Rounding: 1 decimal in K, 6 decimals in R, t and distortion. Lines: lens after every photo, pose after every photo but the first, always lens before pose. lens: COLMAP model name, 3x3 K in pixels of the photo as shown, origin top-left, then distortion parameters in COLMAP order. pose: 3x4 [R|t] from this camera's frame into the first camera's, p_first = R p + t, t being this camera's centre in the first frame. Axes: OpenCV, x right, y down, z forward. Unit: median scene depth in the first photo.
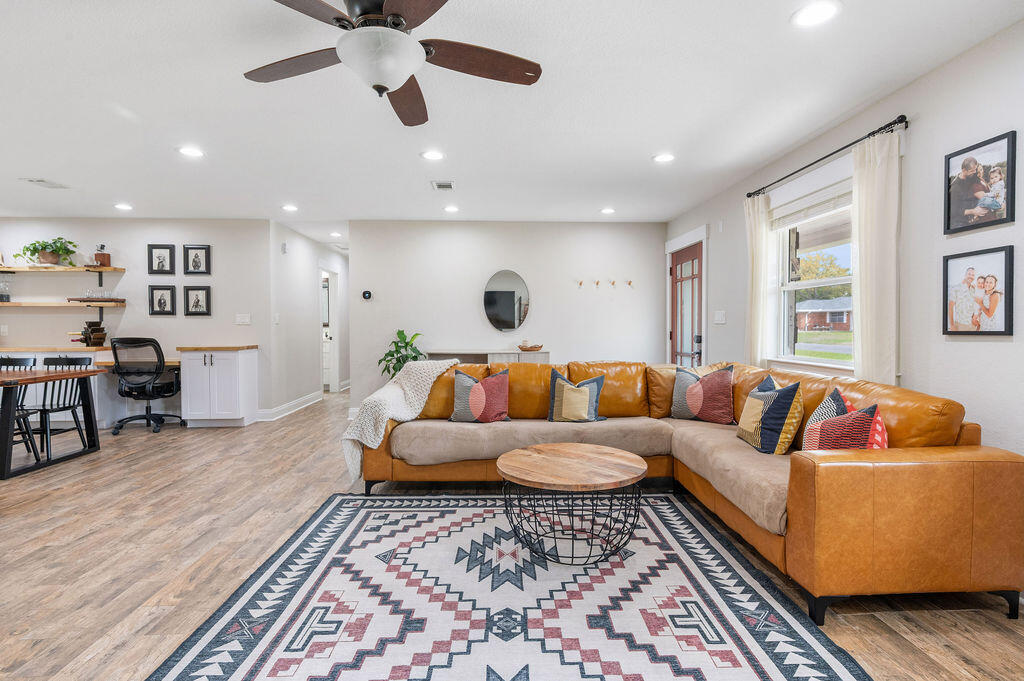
lens RADIAL K [[496.0, 0, 512.9], [0, 496.0, 333.7], [0, 0, 1]] dist [-0.003972, -0.000403]
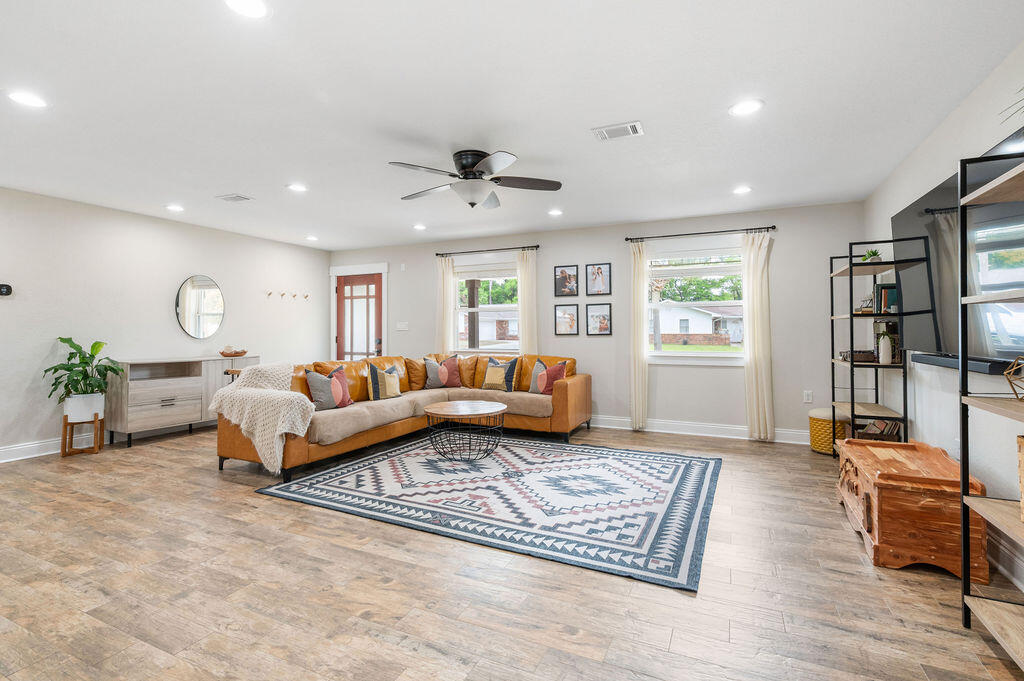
lens RADIAL K [[476.5, 0, 515.1], [0, 476.5, 315.4], [0, 0, 1]] dist [0.000236, -0.000227]
pose [[0.467457, 0.028455, 0.883558, -1.322091], [0.015060, 0.999080, -0.040143, -0.004968], [-0.883887, 0.032072, 0.466599, 0.020980]]
